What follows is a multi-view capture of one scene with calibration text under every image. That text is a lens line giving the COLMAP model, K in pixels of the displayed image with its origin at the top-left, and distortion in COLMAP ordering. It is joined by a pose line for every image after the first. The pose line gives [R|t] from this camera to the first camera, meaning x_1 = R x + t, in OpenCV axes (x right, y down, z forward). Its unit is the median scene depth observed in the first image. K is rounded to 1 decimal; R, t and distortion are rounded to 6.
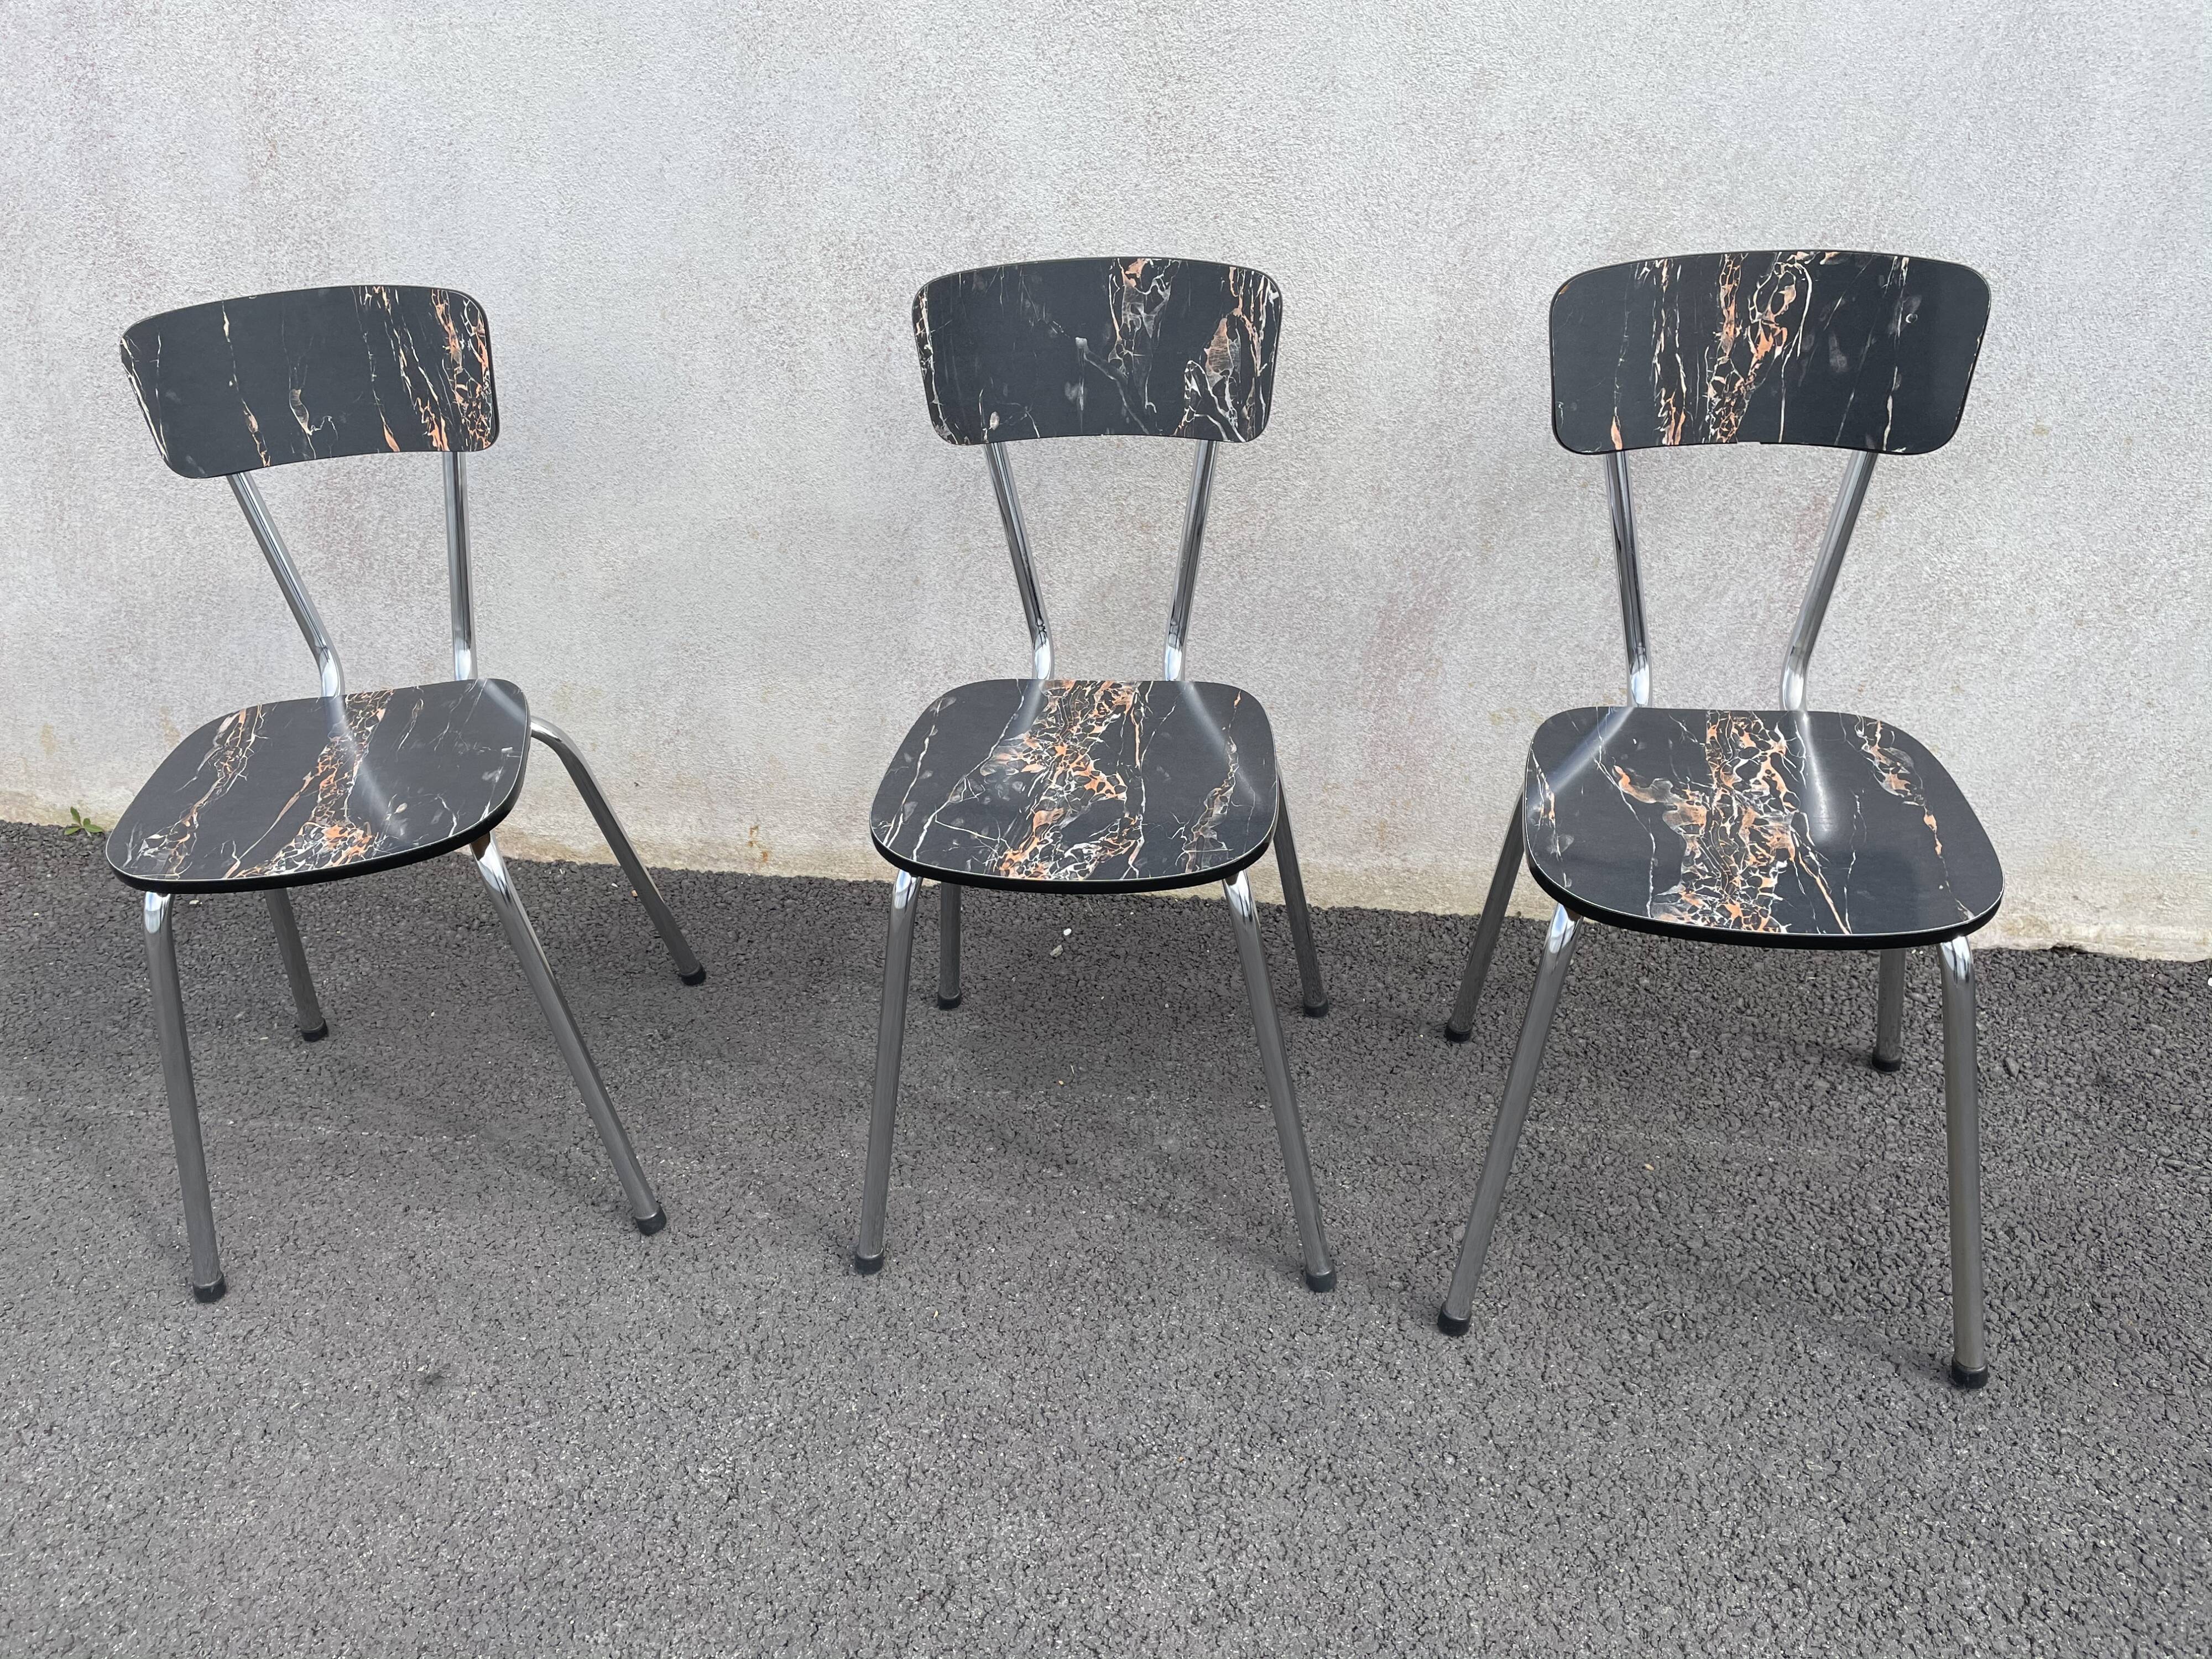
lens RADIAL K [[1669.3, 0, 1103.8], [0, 1669.3, 821.6], [0, 0, 1]] dist [0.080805, -0.109080]
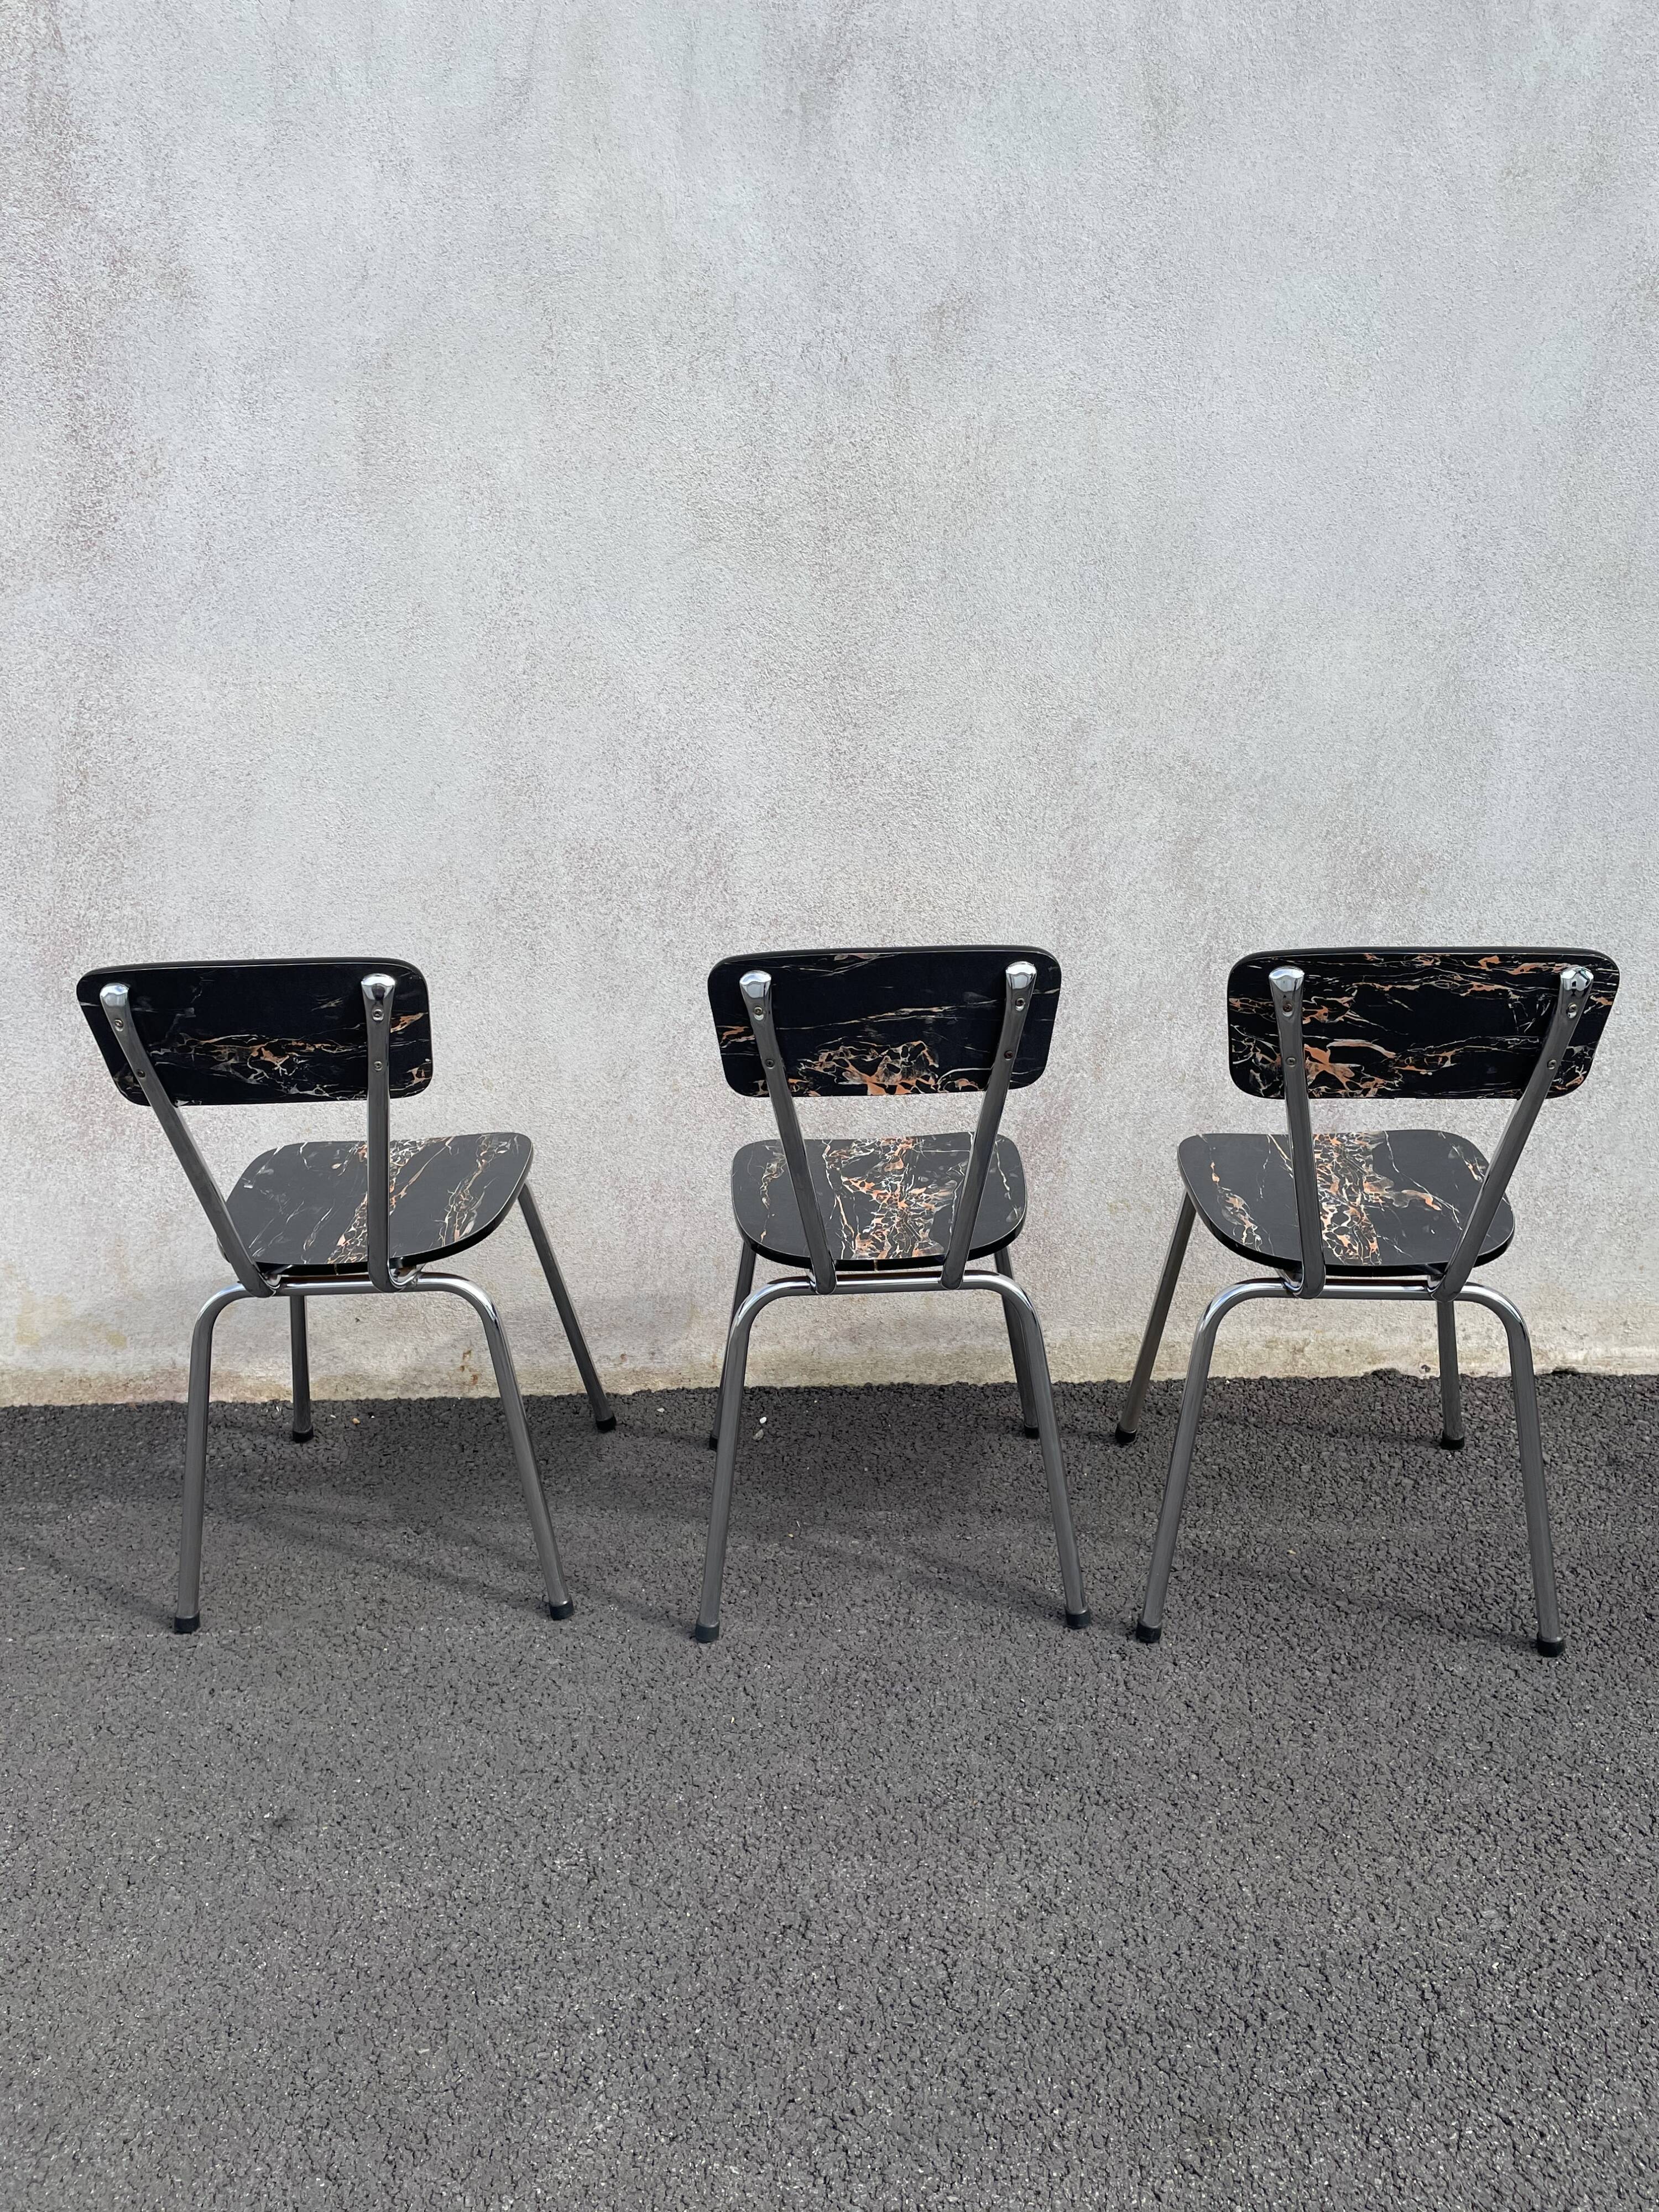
lens RADIAL K [[1669.3, 0, 827.1], [0, 1669.3, 1099.8], [0, 0, 1]] dist [0.080805, -0.109080]
pose [[0.984526, -0.031660, 0.172355, -0.199015], [0.069245, 0.973787, -0.216666, 0.122170], [-0.160977, 0.225248, 0.960911, -0.183379]]
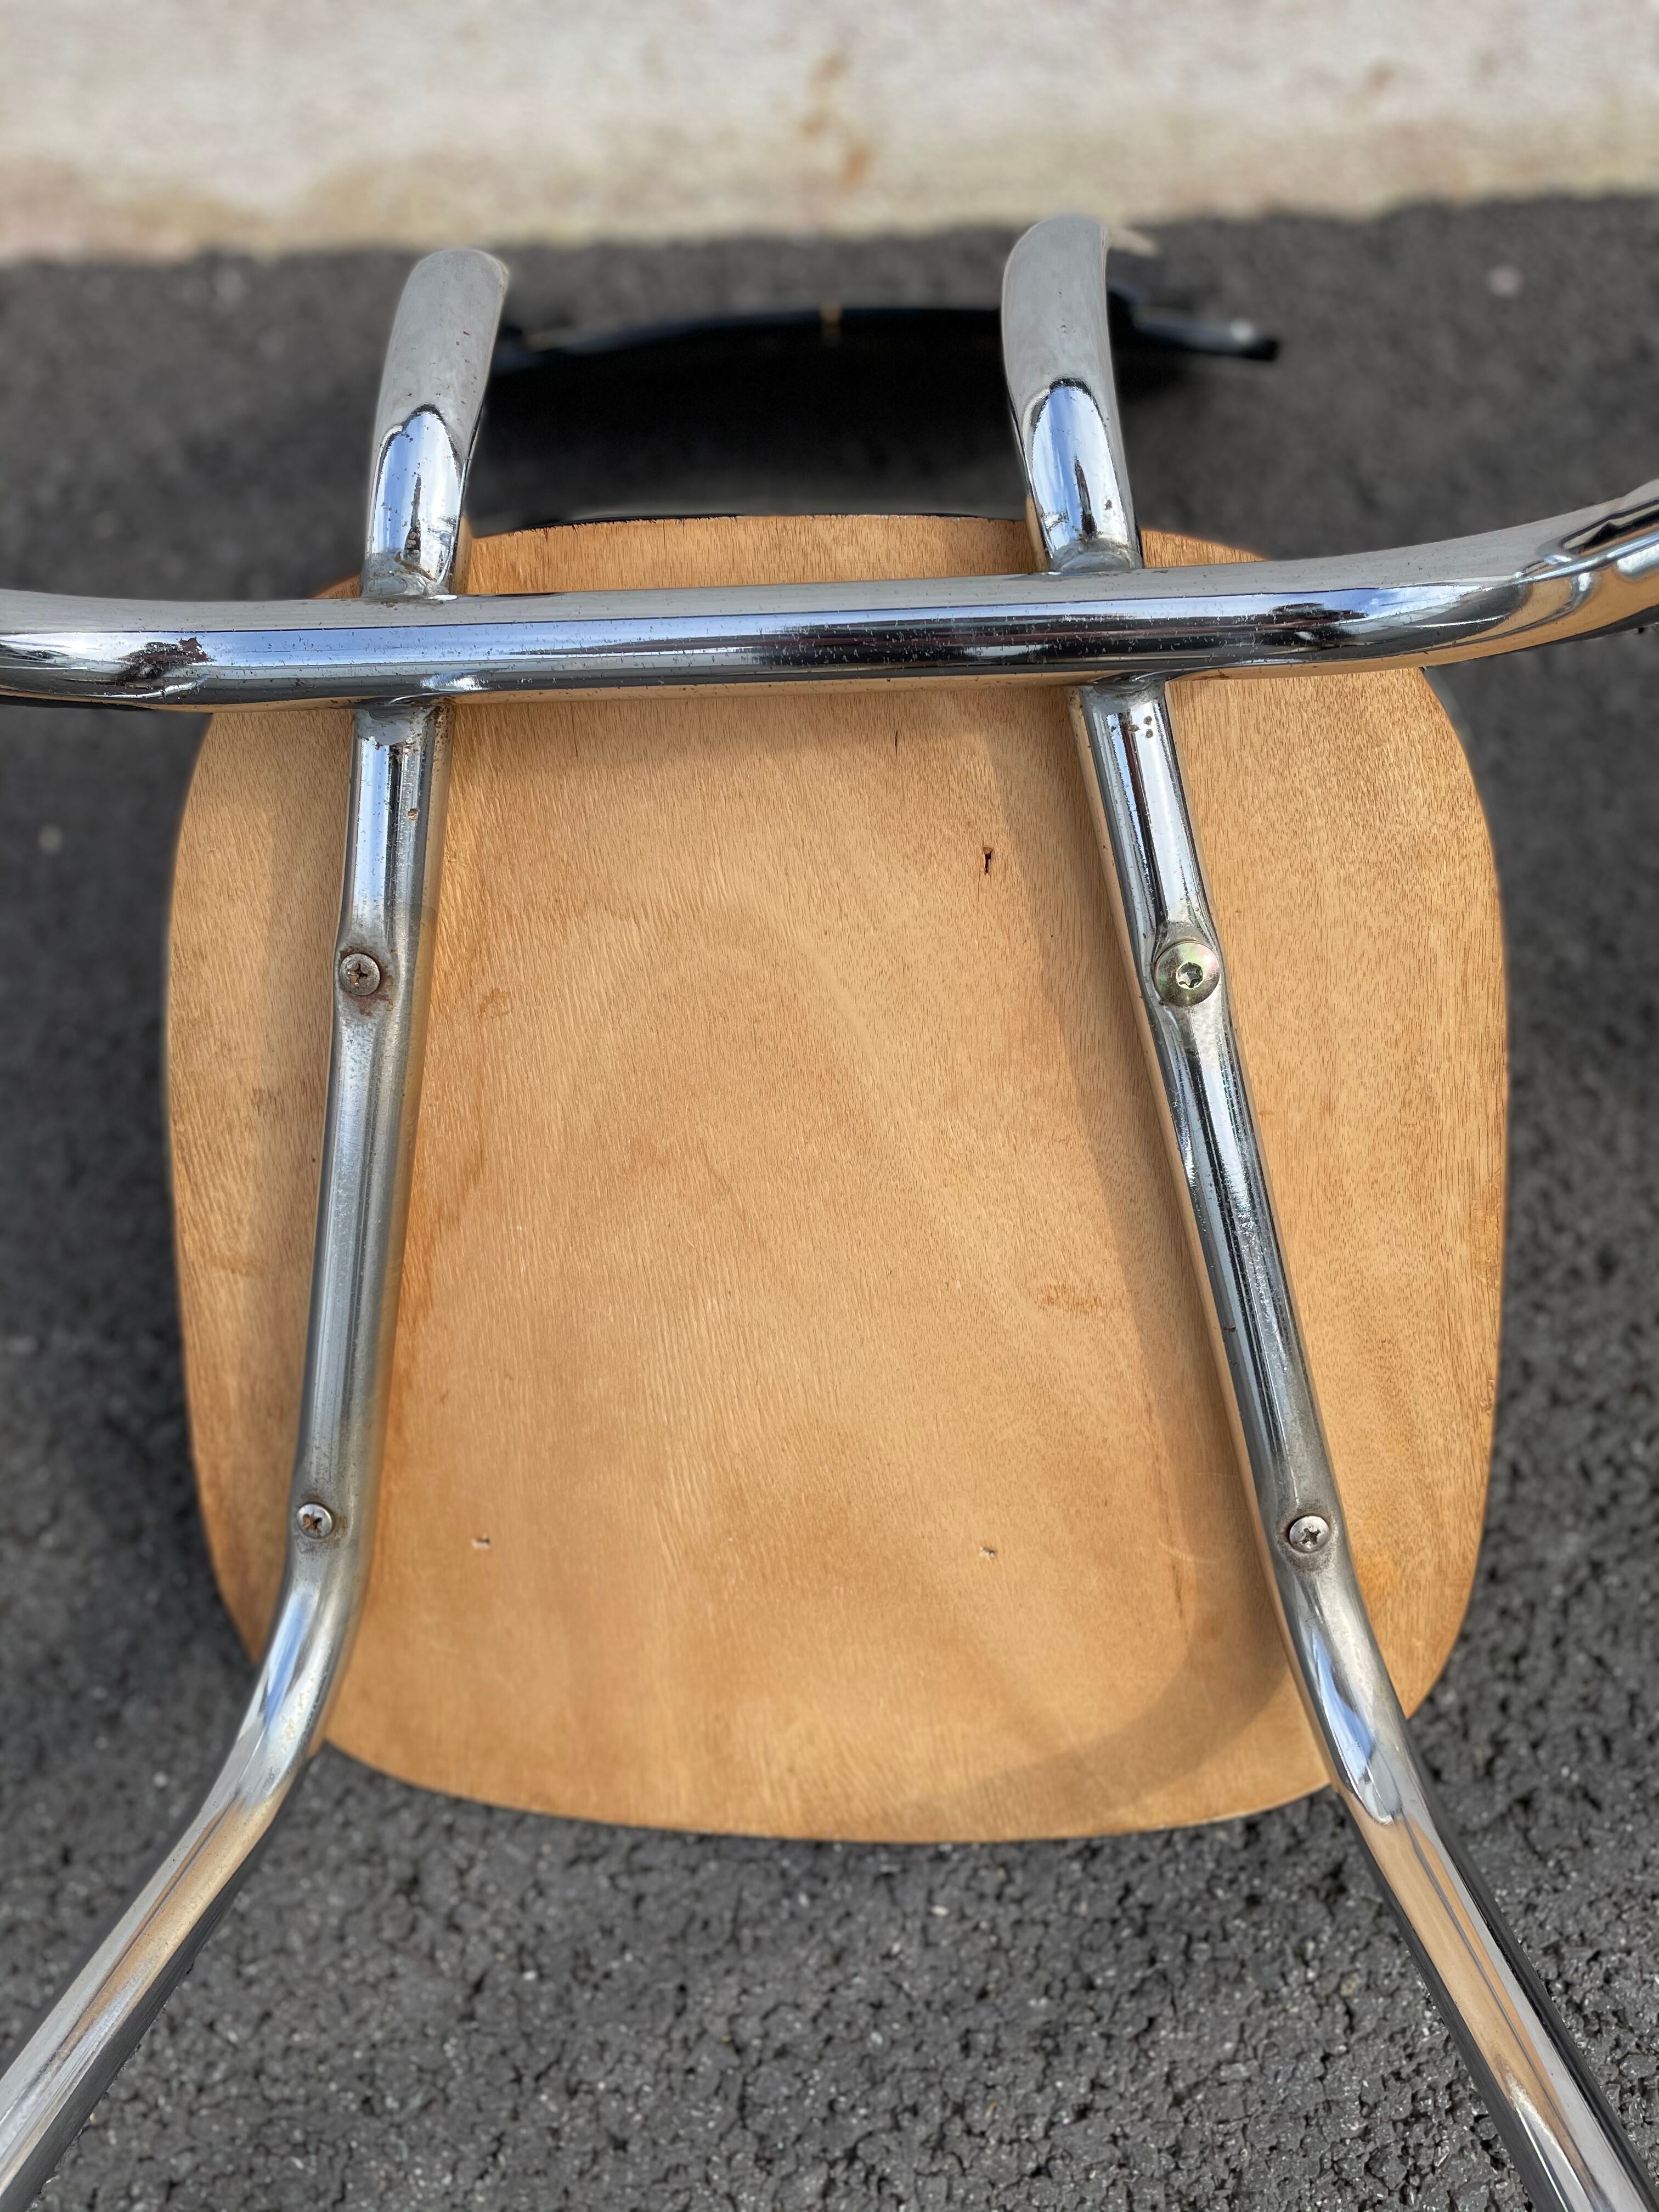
lens RADIAL K [[1669.3, 0, 834.1], [0, 1669.3, 1108.5], [0, 0, 1]] dist [0.080805, -0.109080]
pose [[0.984518, -0.155860, 0.080197, -0.328688], [0.091754, 0.848093, 0.521842, 0.004764], [-0.149348, -0.506405, 0.849264, 0.782986]]
